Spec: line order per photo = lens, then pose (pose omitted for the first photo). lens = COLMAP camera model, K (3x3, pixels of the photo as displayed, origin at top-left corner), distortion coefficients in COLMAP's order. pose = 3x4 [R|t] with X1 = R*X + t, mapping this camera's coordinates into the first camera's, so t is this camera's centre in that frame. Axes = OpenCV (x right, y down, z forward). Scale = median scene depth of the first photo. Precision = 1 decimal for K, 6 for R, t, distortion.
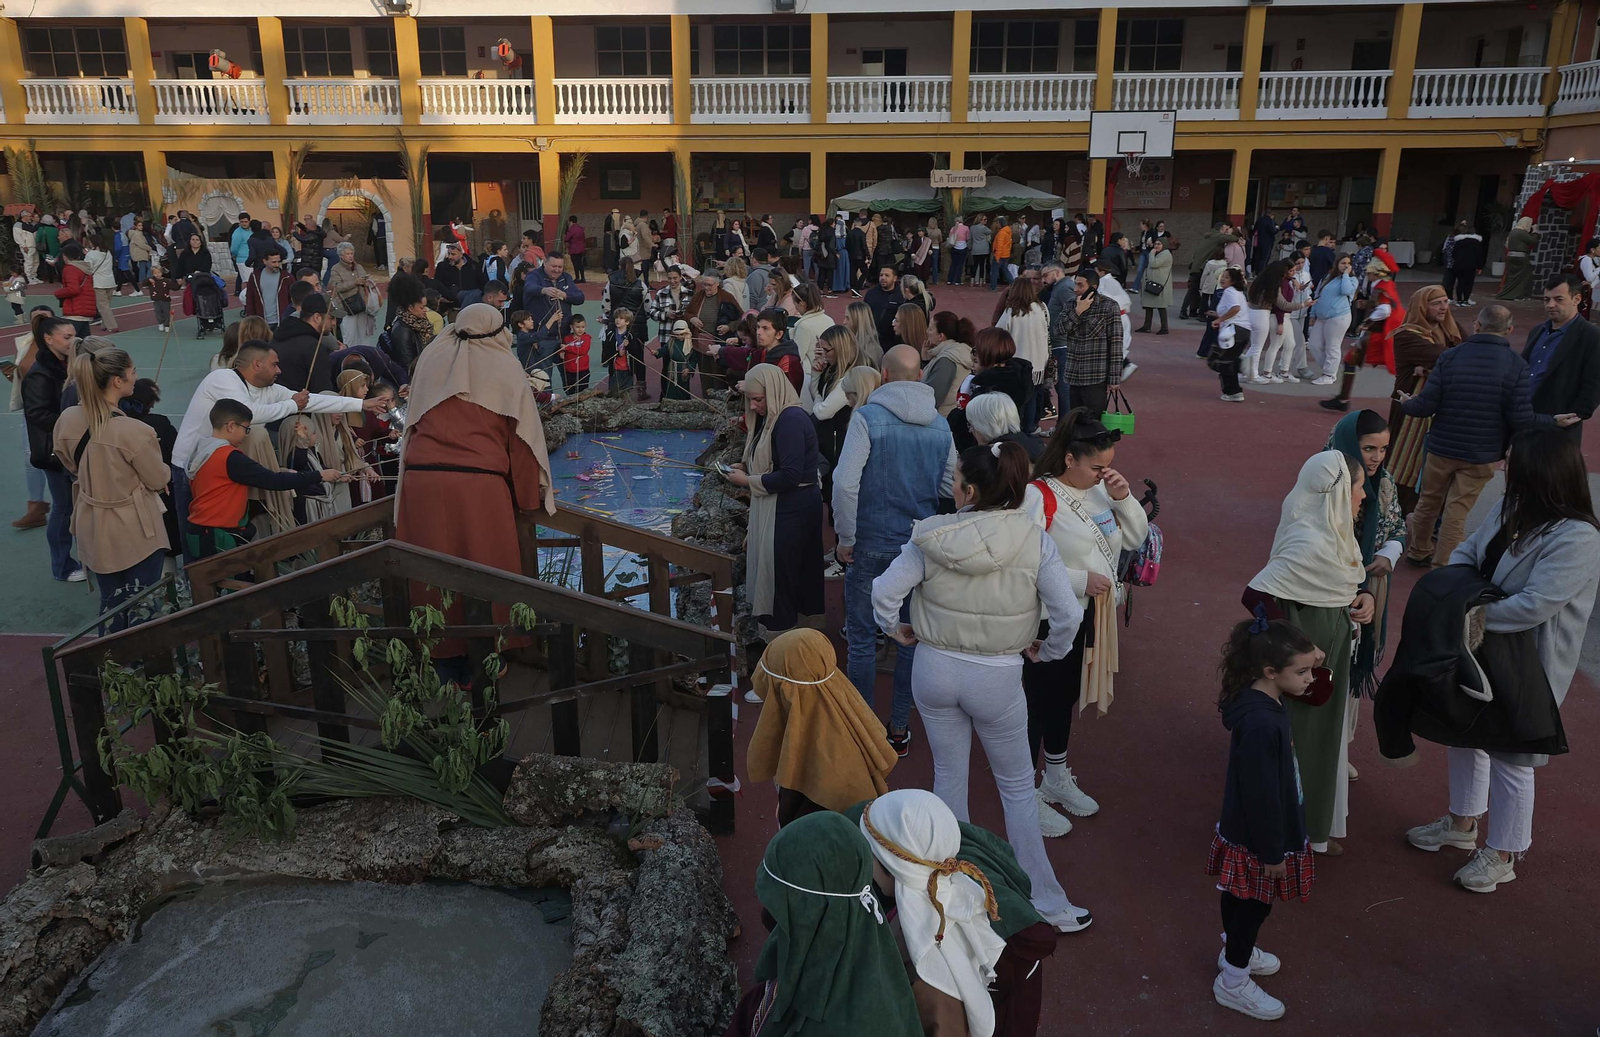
lens RADIAL K [[1207.7, 0, 800.0], [0, 1207.7, 518.5], [0, 0, 1]] dist [0.002325, 0.000777]
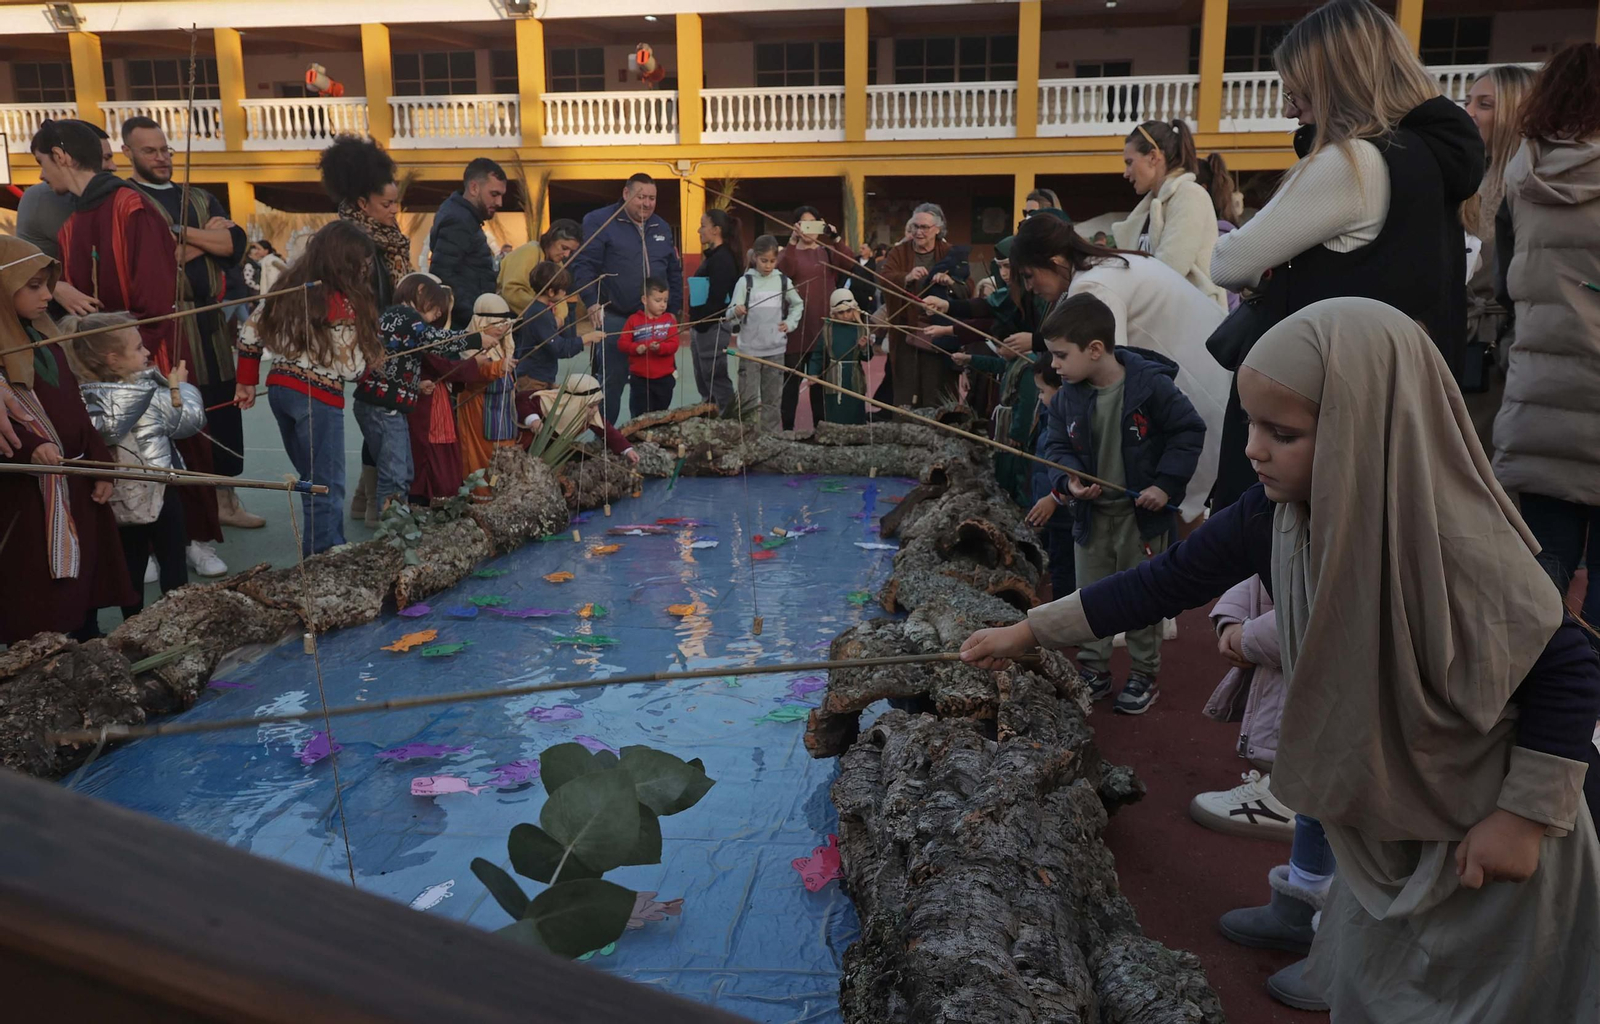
lens RADIAL K [[1133.7, 0, 800.0], [0, 1133.7, 512.0], [0, 0, 1]] dist [0.004822, 0.001229]
pose [[0.991037, 0.016851, -0.132522, -0.029760], [-0.030499, 0.994353, -0.101643, -0.001624], [0.130061, 0.104773, 0.985955, 0.276576]]
